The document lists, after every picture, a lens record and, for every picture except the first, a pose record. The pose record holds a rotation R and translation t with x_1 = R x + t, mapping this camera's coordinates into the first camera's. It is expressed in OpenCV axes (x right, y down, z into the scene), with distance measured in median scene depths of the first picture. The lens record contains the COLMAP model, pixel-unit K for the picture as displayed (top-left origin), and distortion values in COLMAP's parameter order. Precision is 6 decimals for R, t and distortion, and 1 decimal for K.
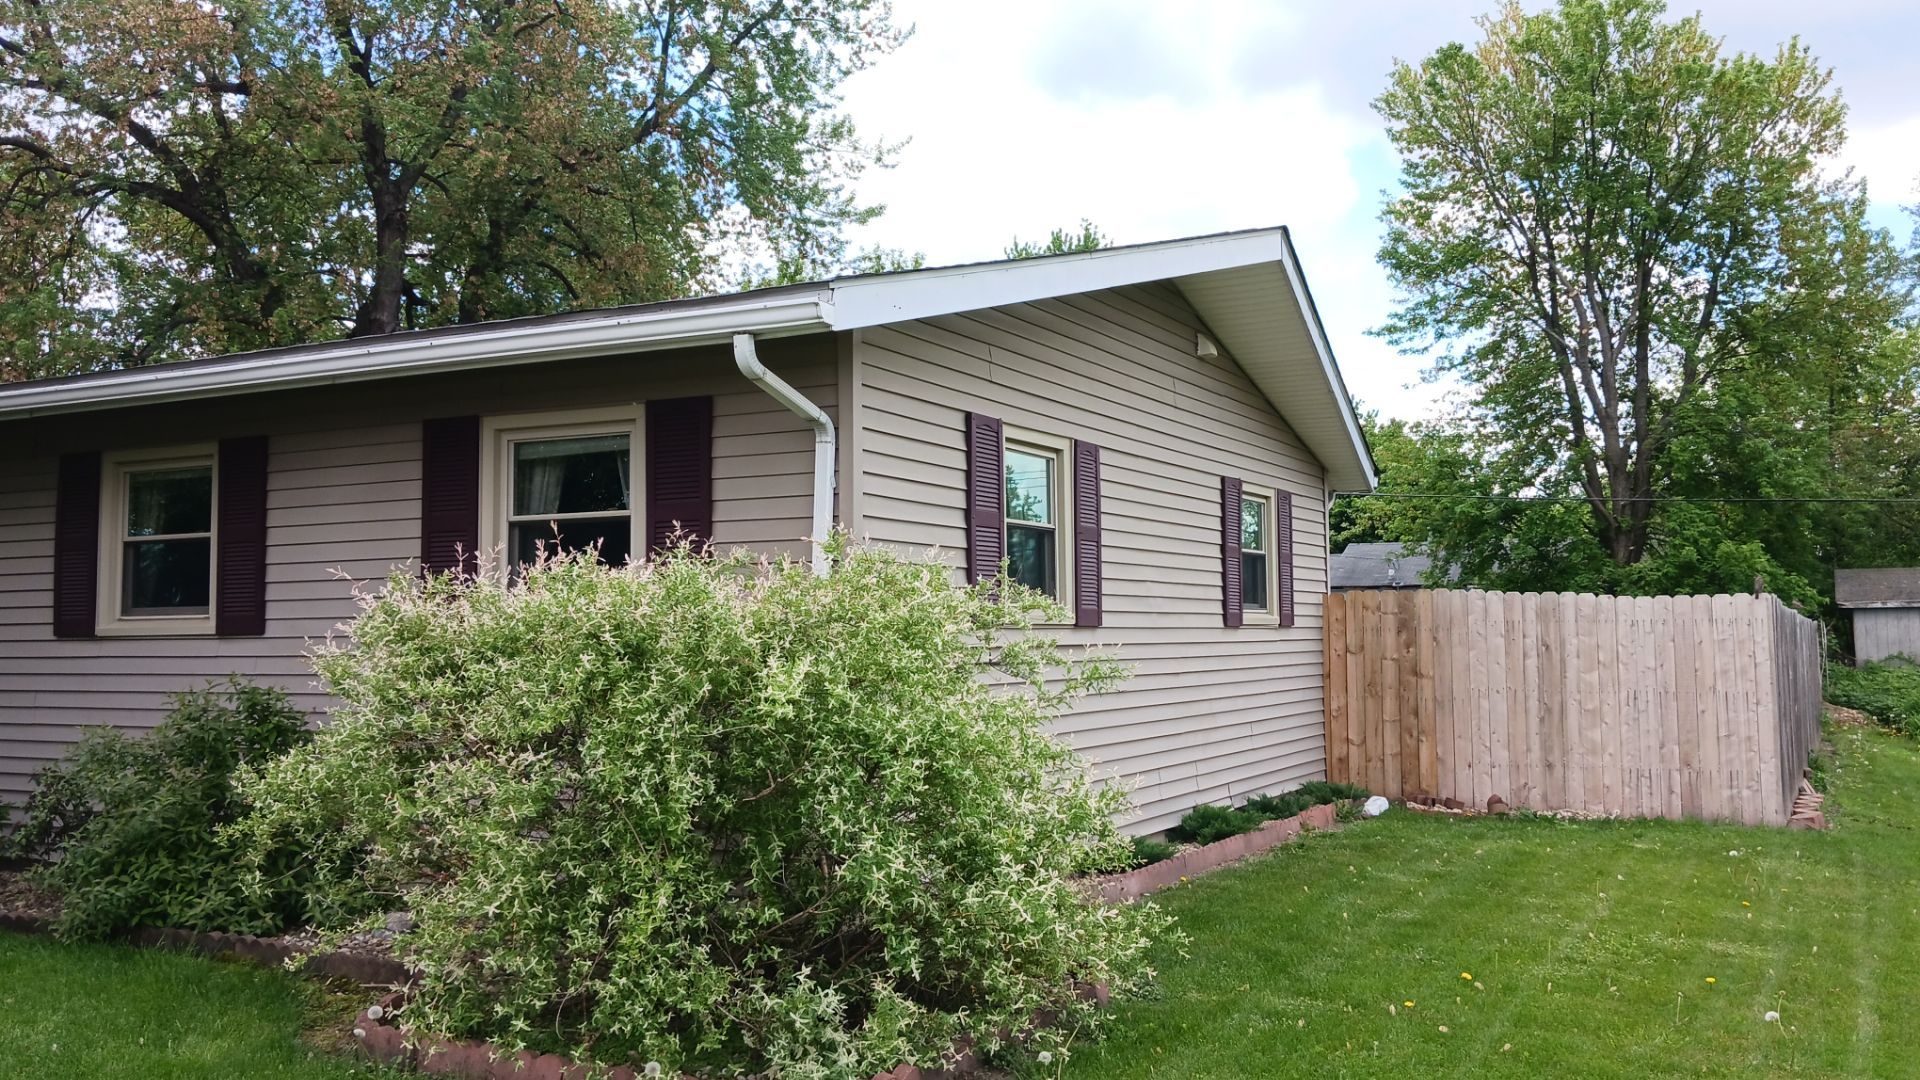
lens RADIAL K [[1583.8, 0, 960.8], [0, 1583.8, 491.1], [0, 0, 1]] dist [0.048976, -0.113987]
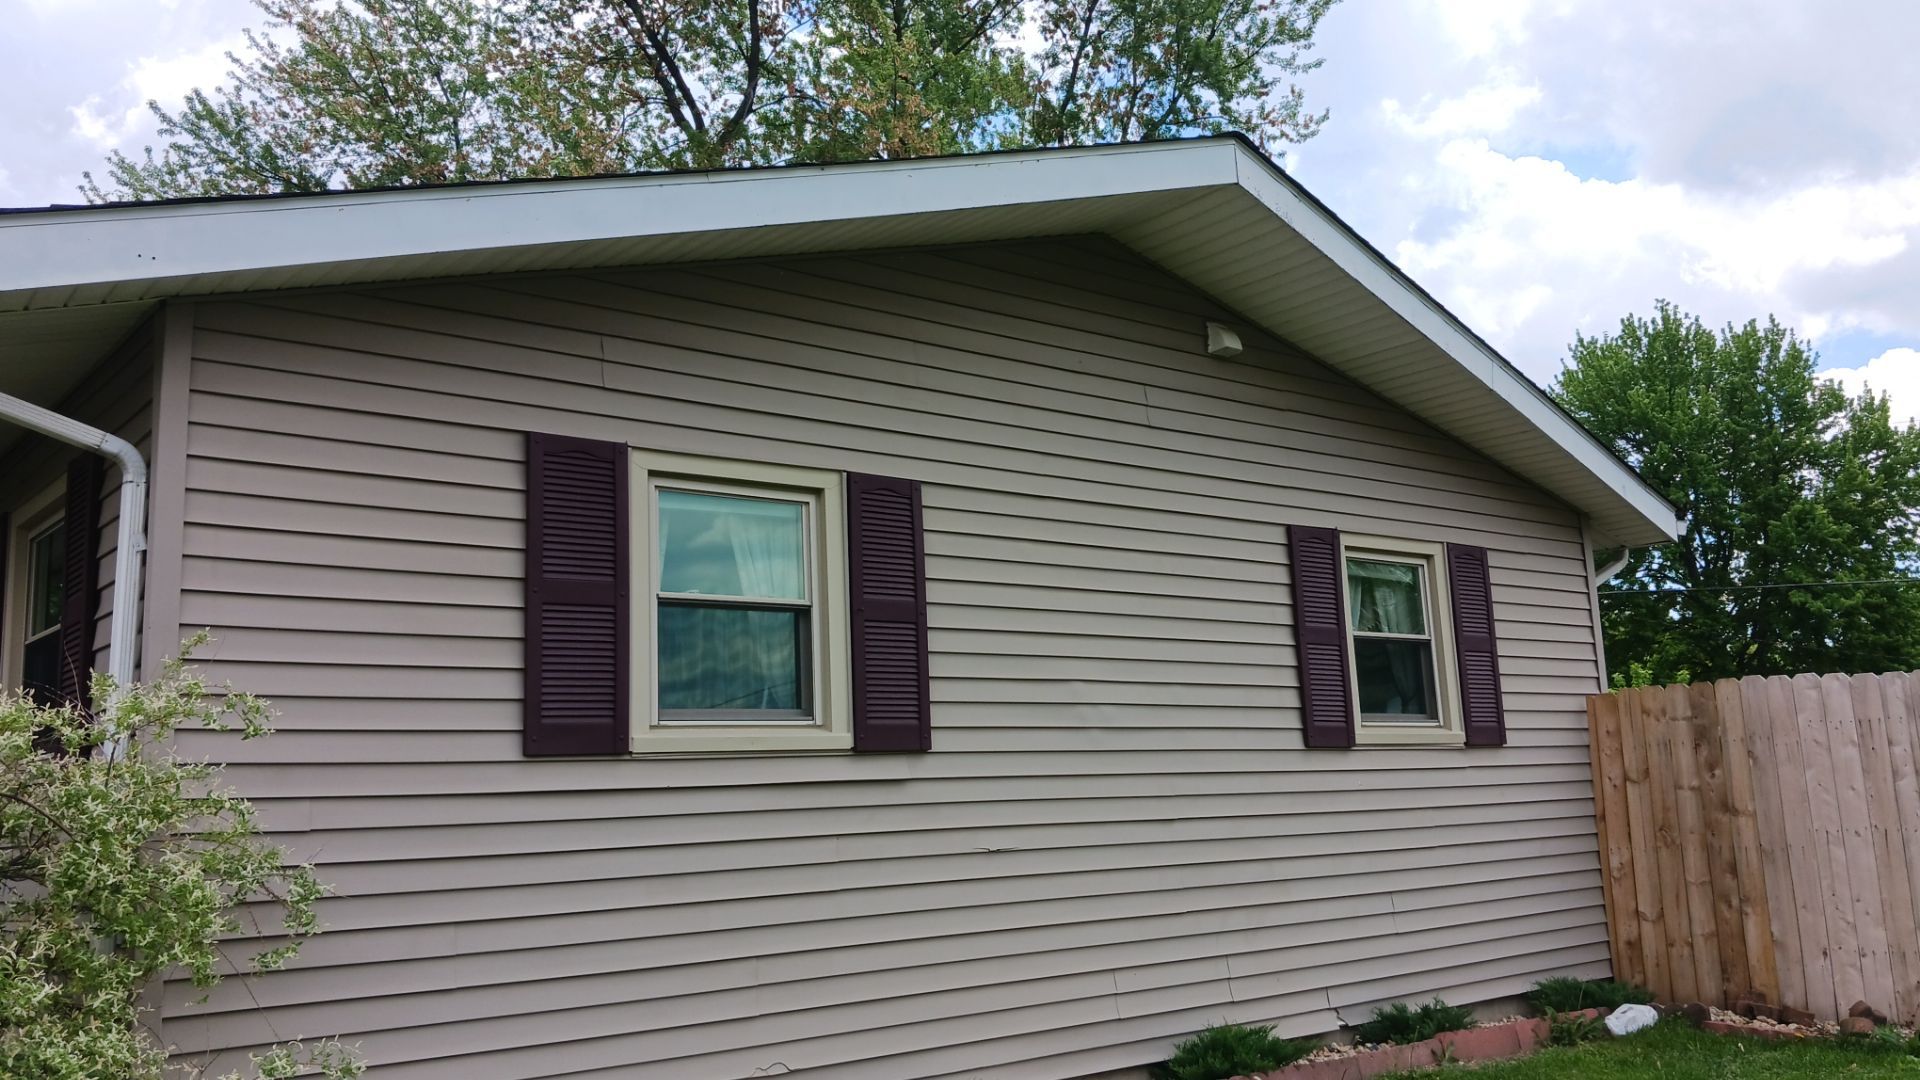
lens RADIAL K [[1583.8, 0, 960.8], [0, 1583.8, 491.1], [0, 0, 1]] dist [0.048976, -0.113987]
pose [[0.927194, -0.102597, -0.360258, 0.250177], [0.067581, 0.991795, -0.108519, 0.035912], [0.368436, 0.076272, 0.926519, 0.276410]]
